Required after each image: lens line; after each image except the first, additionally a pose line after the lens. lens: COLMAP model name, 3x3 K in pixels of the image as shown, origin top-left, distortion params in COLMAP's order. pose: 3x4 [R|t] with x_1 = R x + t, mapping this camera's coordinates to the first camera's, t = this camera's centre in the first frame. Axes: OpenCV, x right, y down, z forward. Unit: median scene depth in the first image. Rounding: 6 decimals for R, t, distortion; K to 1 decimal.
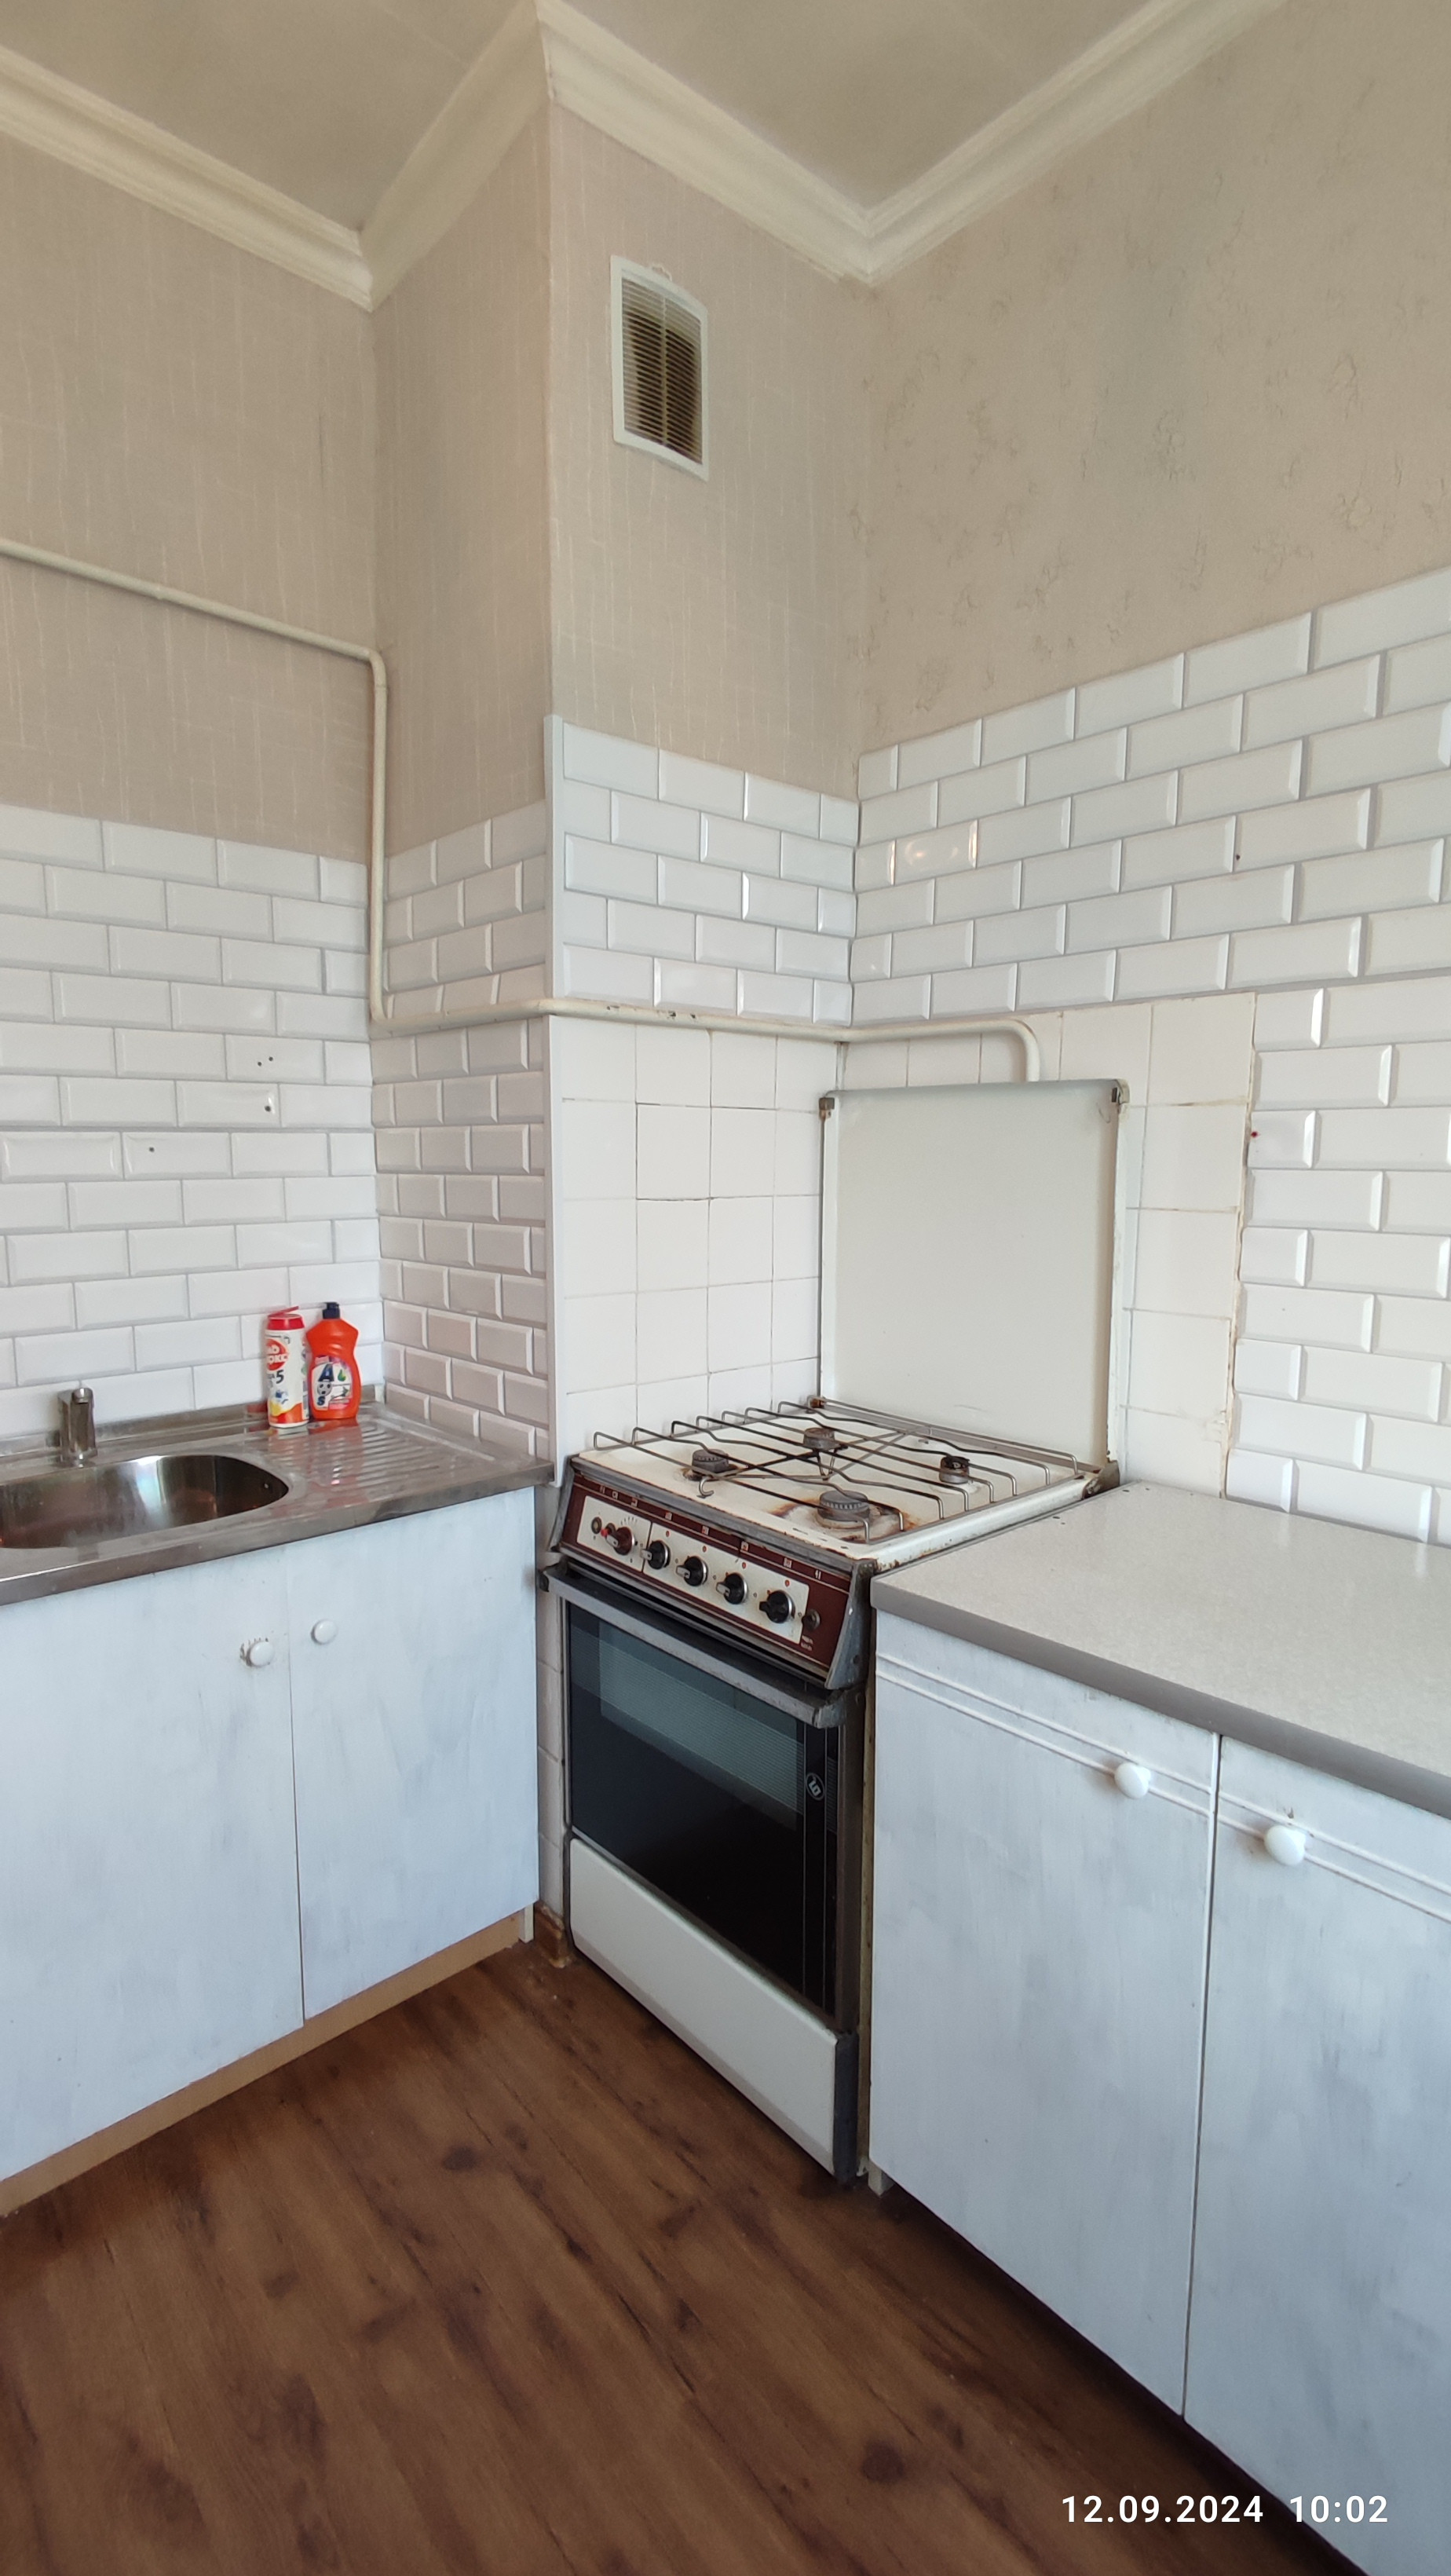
lens RADIAL K [[1143.0, 0, 732.2], [0, 1143.0, 1283.8], [0, 0, 1]] dist [0.001833, 0.000079]
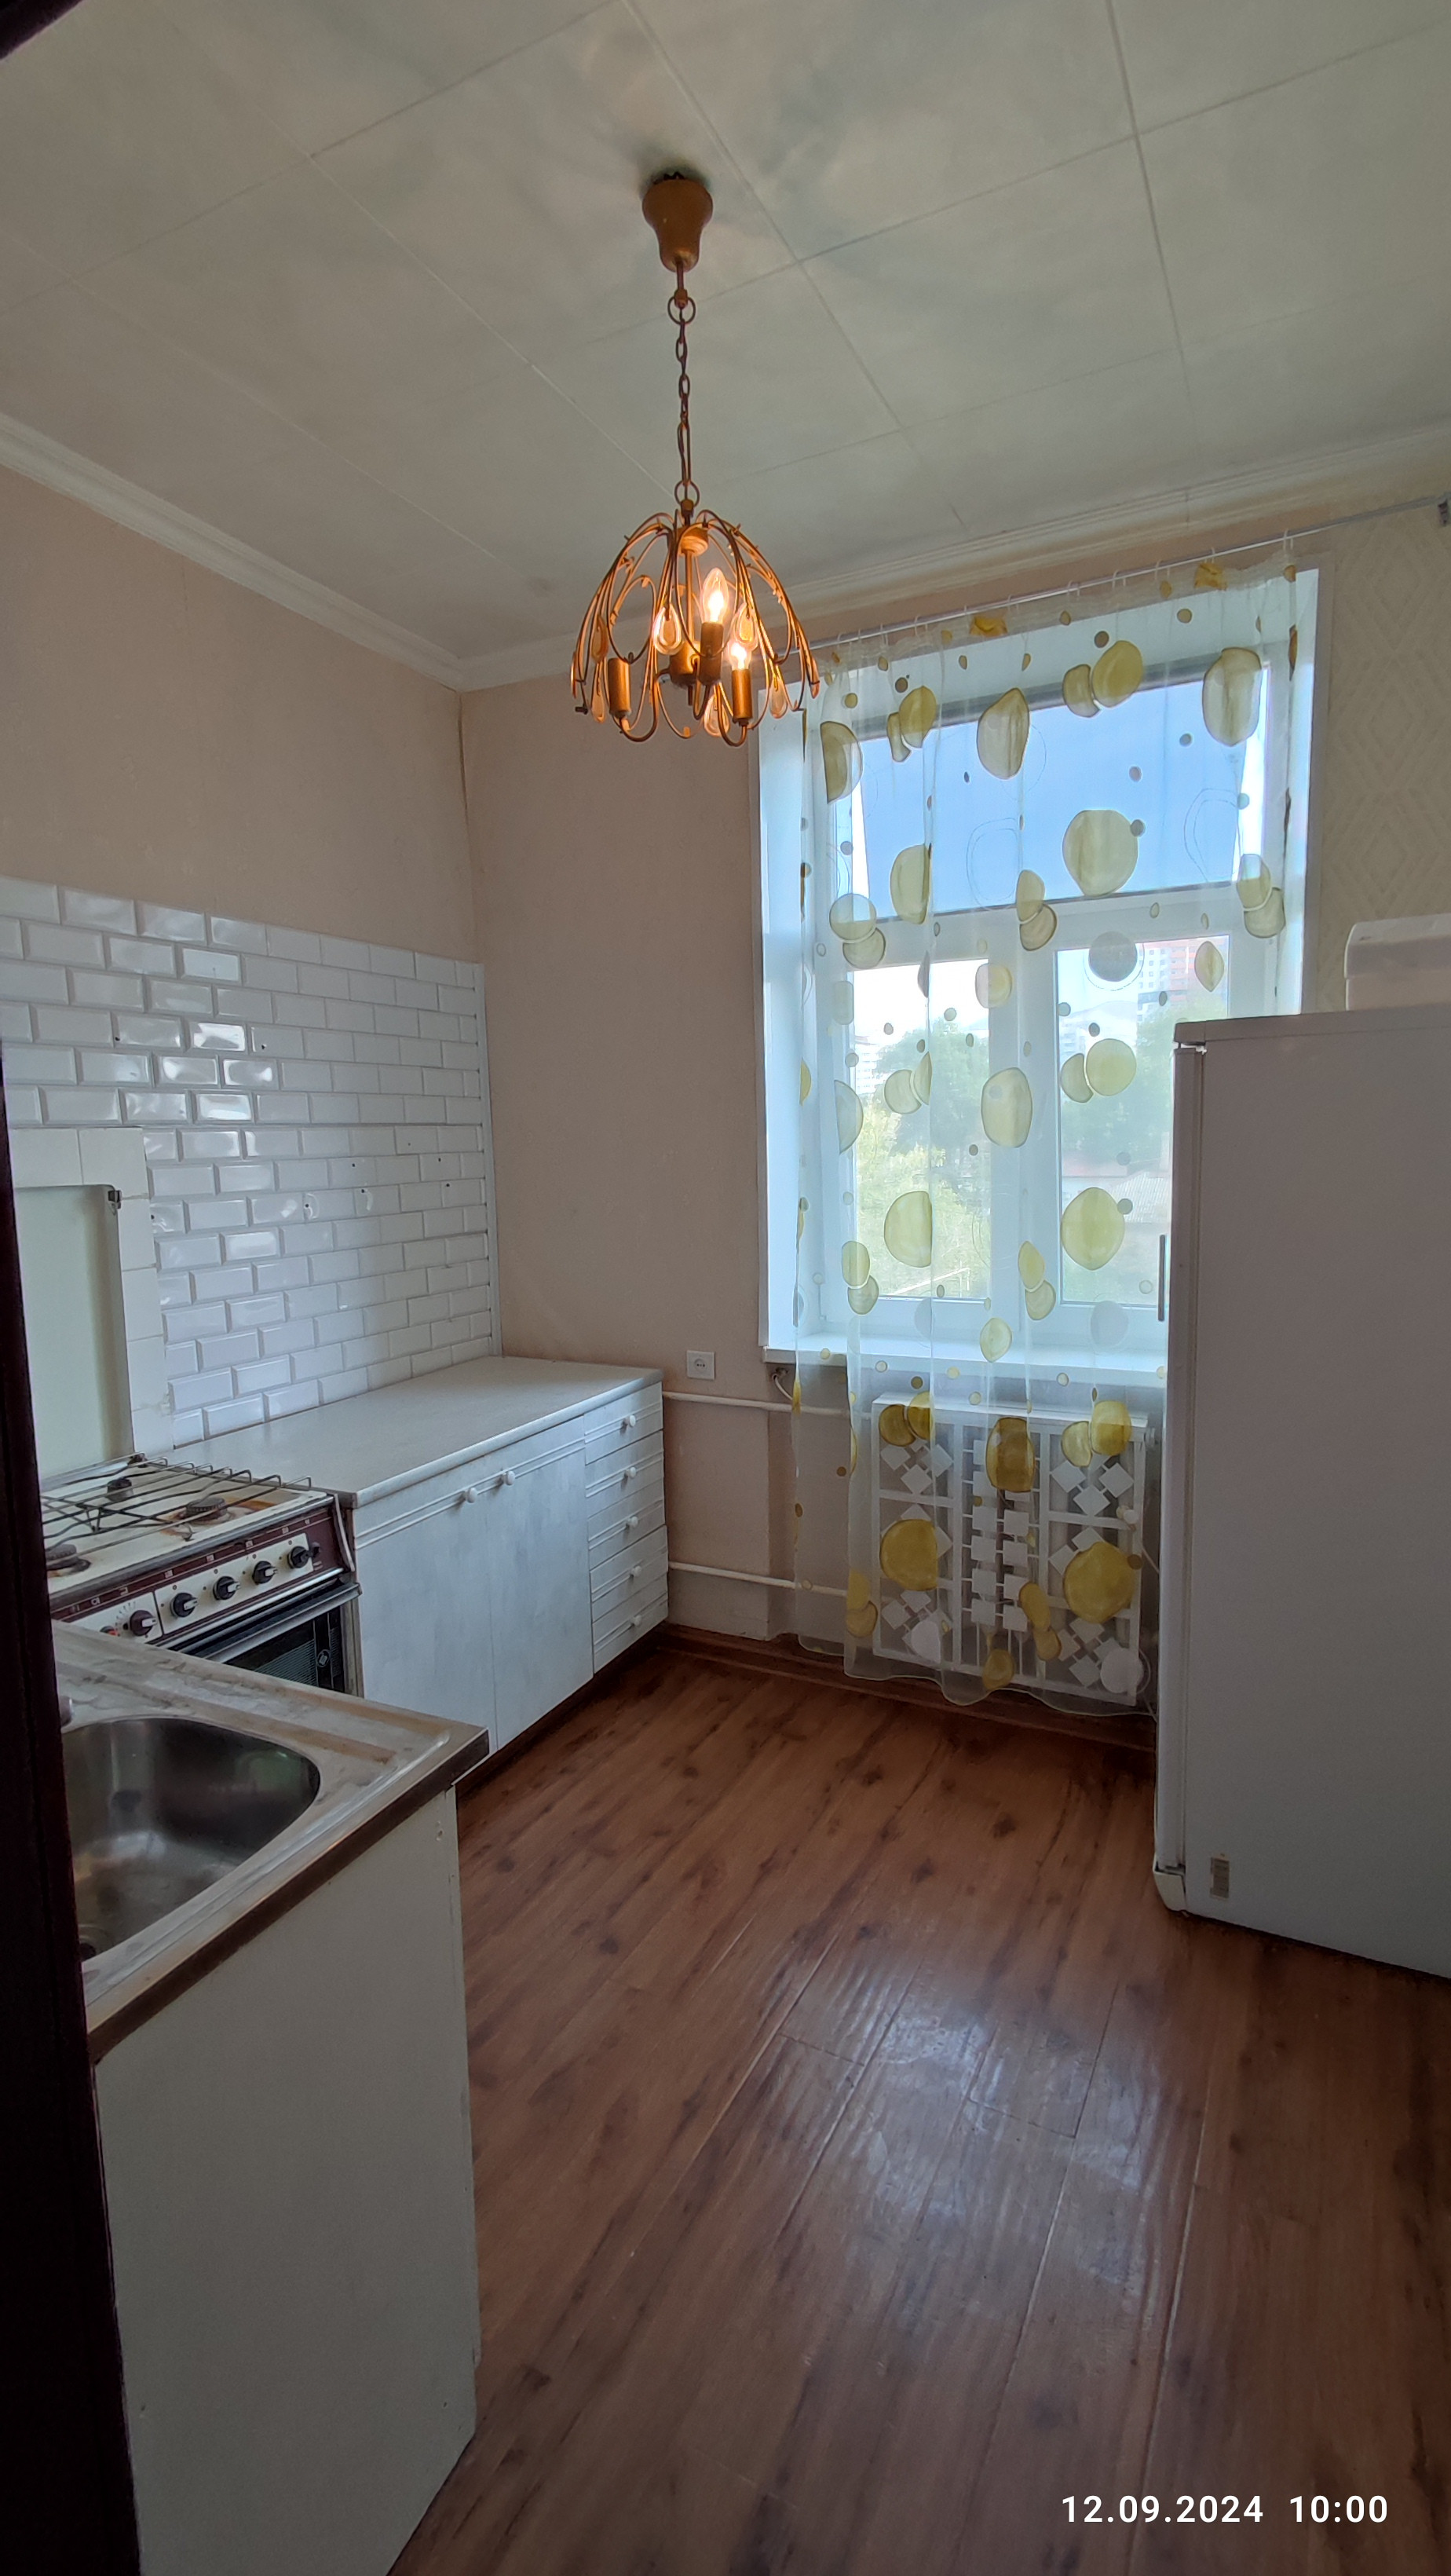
lens RADIAL K [[1143.0, 0, 732.2], [0, 1143.0, 1283.8], [0, 0, 1]] dist [0.001833, 0.000079]
pose [[-0.330396, -0.121470, 0.935993, -1.409983], [0.133428, 0.975714, 0.173723, -0.229330], [-0.934364, 0.182285, -0.306164, 0.827223]]
